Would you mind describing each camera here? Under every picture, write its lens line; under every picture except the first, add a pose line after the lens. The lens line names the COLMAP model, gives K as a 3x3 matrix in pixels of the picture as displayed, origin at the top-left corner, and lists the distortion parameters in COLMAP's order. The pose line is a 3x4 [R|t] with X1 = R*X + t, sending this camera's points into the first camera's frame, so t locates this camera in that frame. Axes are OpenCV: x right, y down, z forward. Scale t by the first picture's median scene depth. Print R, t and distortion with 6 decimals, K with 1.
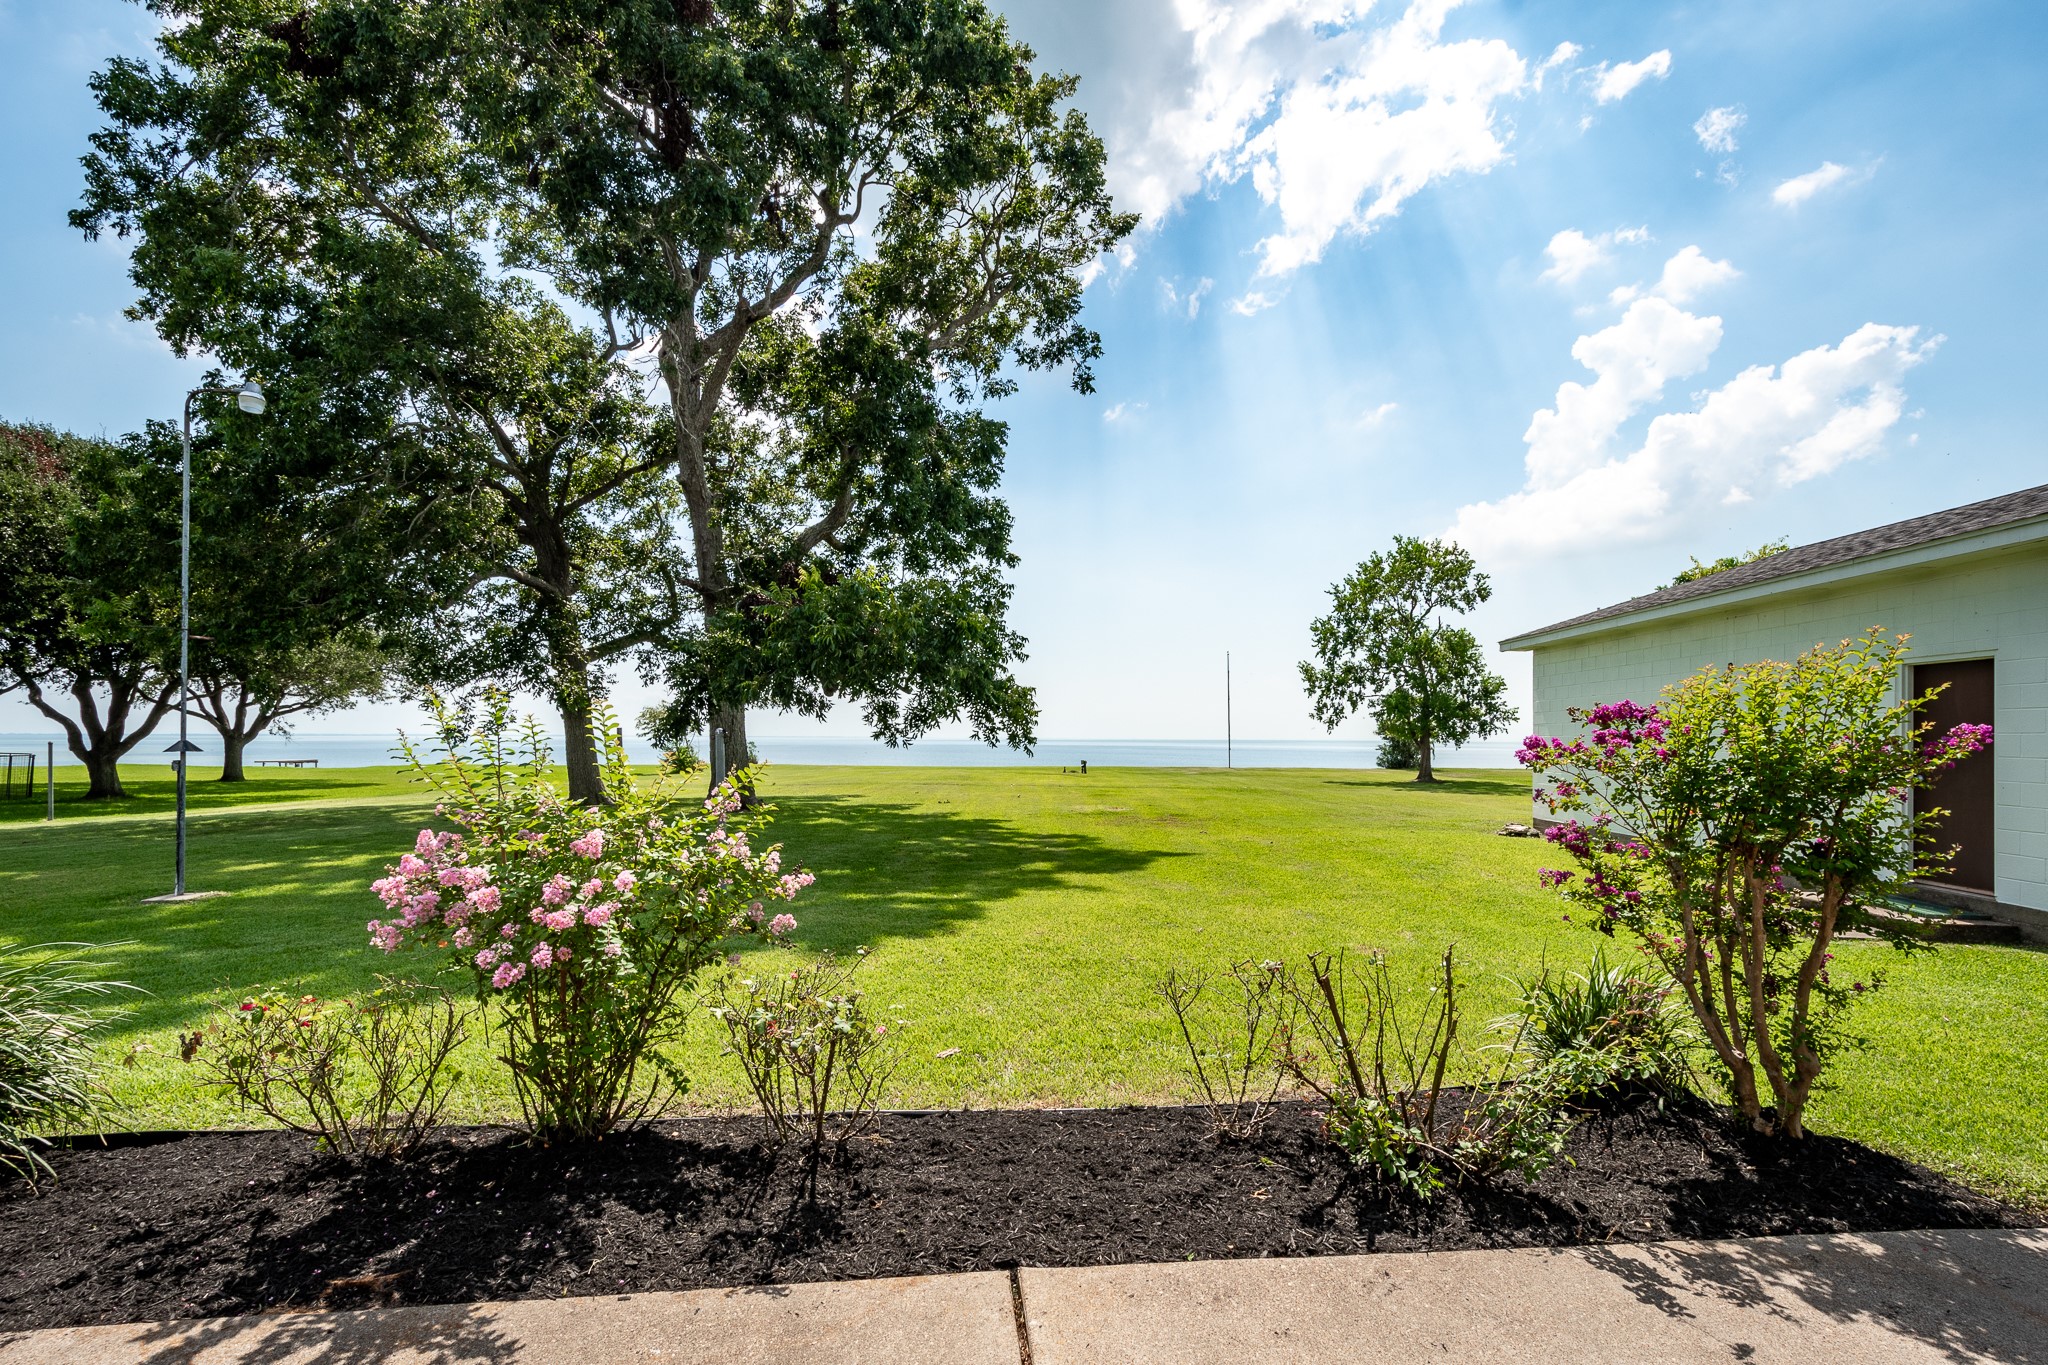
lens RADIAL K [[900.7, 0, 1025.0], [0, 900.7, 749.6], [0, 0, 1]] dist [0.009546, 0.000242]
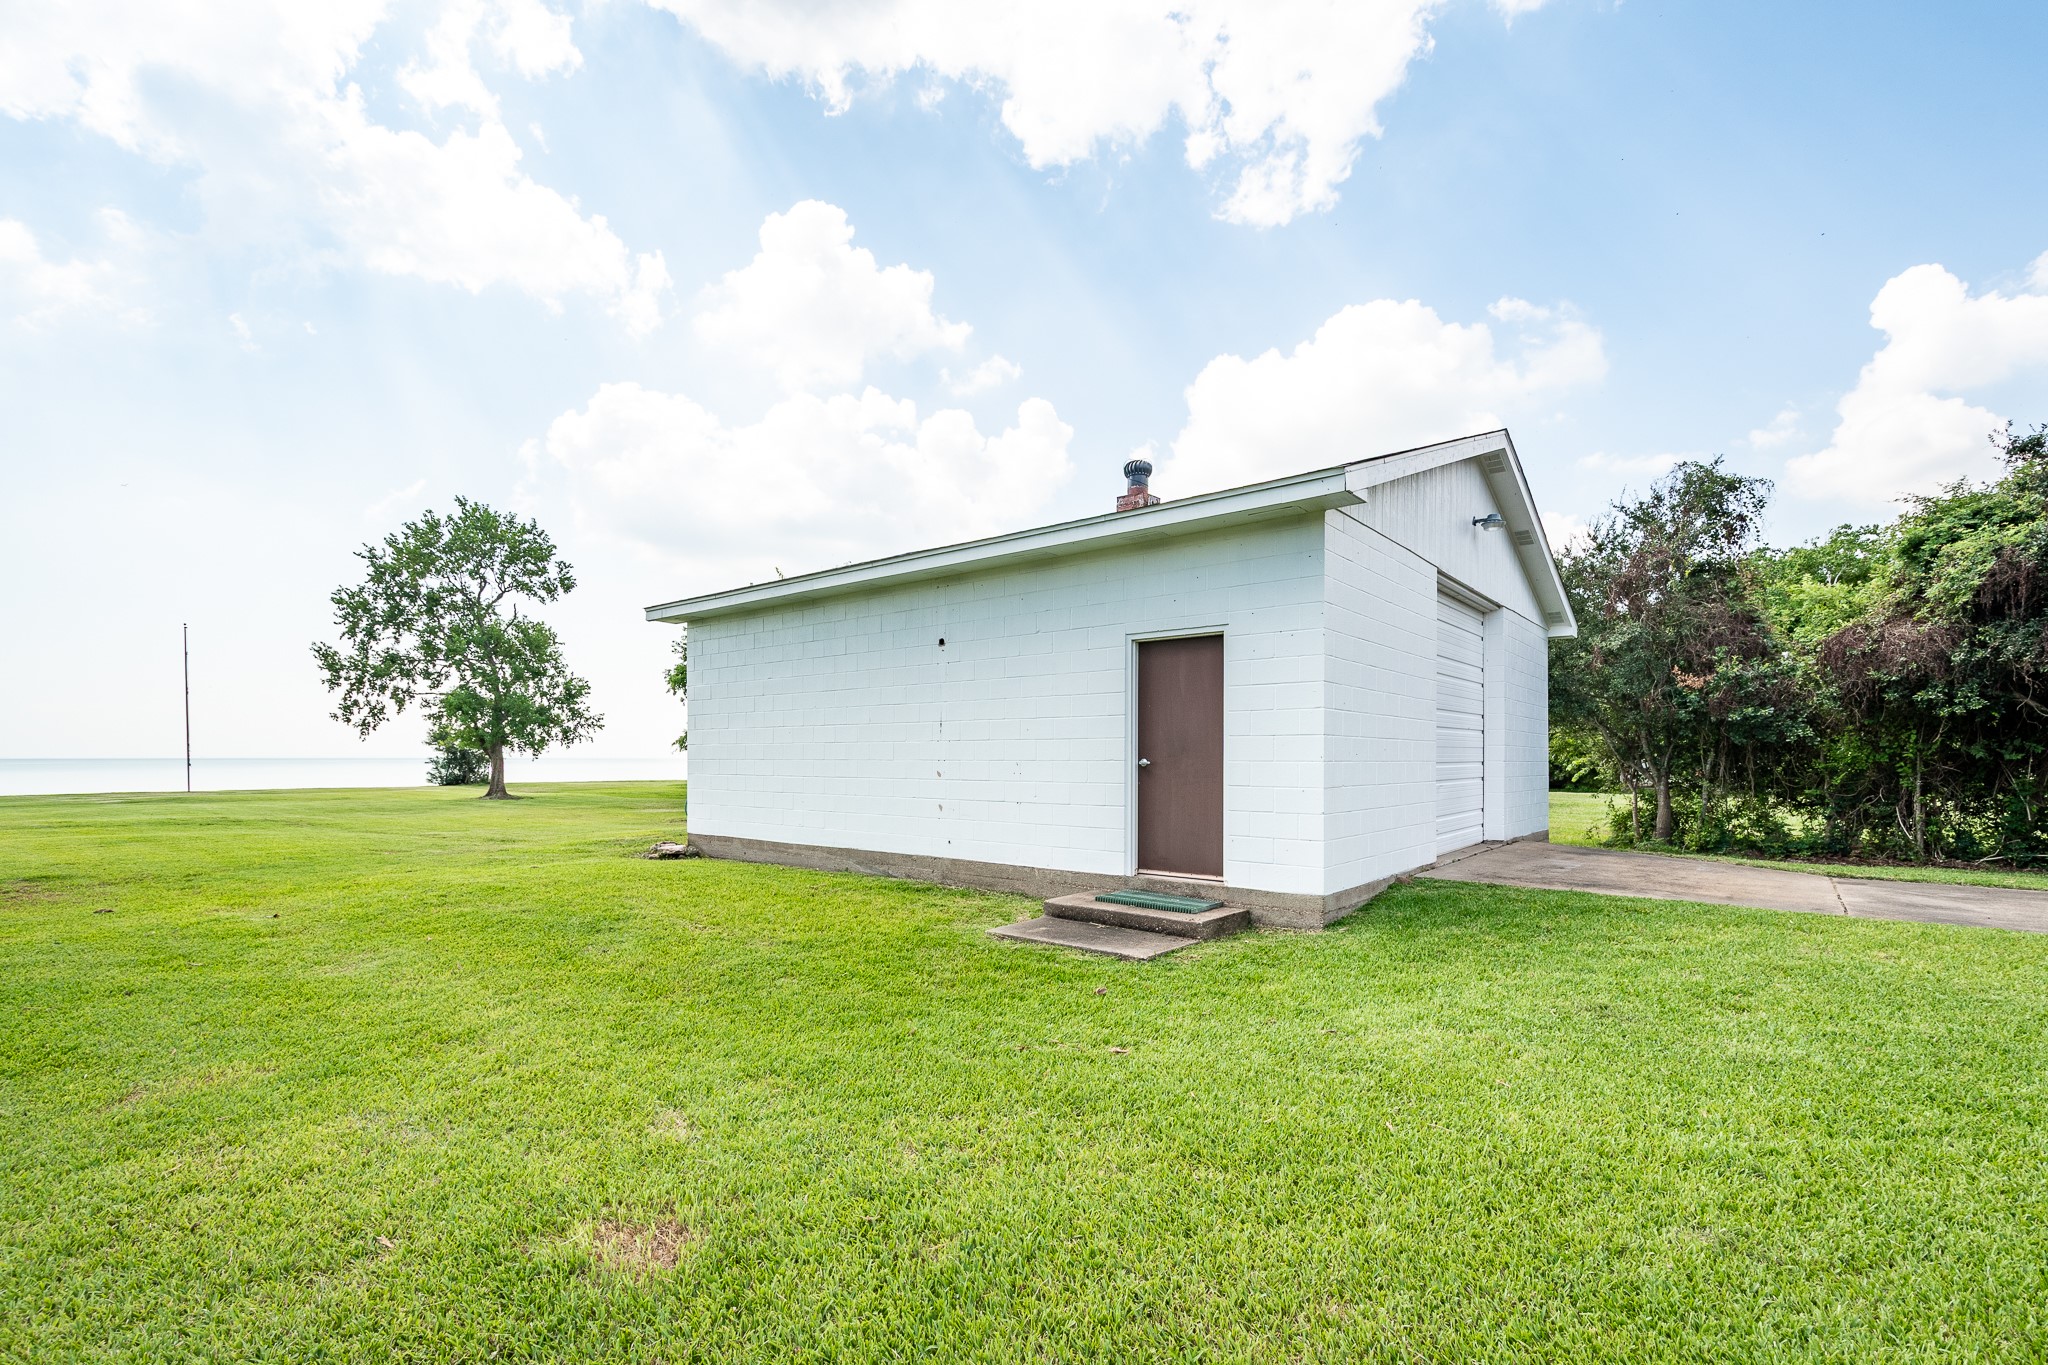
lens RADIAL K [[900.7, 0, 1025.0], [0, 900.7, 749.6], [0, 0, 1]] dist [0.009546, 0.000242]
pose [[0.568747, 0.001834, 0.822511, 0.029781], [0.012565, 0.999861, -0.010917, 0.005492], [-0.822417, 0.016544, 0.568645, 0.114843]]
